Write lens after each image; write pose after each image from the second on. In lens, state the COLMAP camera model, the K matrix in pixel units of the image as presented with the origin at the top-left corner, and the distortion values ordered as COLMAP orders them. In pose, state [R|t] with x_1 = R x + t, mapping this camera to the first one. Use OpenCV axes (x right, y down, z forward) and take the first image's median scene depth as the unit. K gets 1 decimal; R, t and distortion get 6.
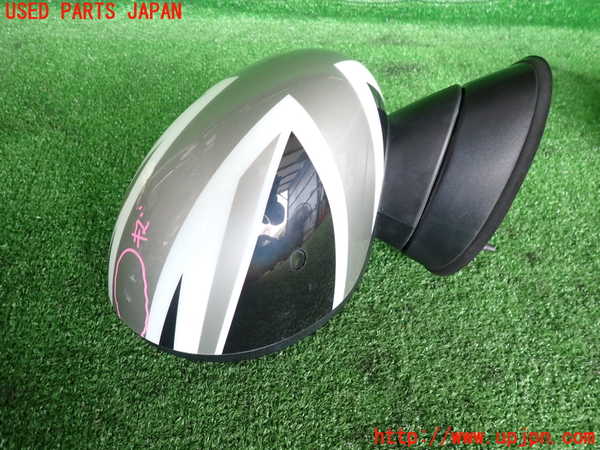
lens RADIAL K [[449.4, 0, 300.0], [0, 449.4, 225.0], [0, 0, 1]] dist [0.011473, -0.007273]
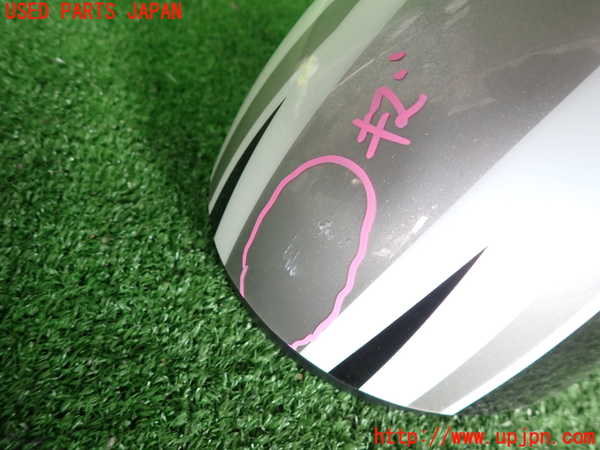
lens RADIAL K [[449.4, 0, 300.0], [0, 449.4, 225.0], [0, 0, 1]] dist [0.011473, -0.007273]
pose [[0.978528, 0.187809, 0.084913, -0.333381], [-0.197686, 0.971772, 0.128763, 0.051743], [-0.058333, -0.142785, 0.988033, 0.458119]]
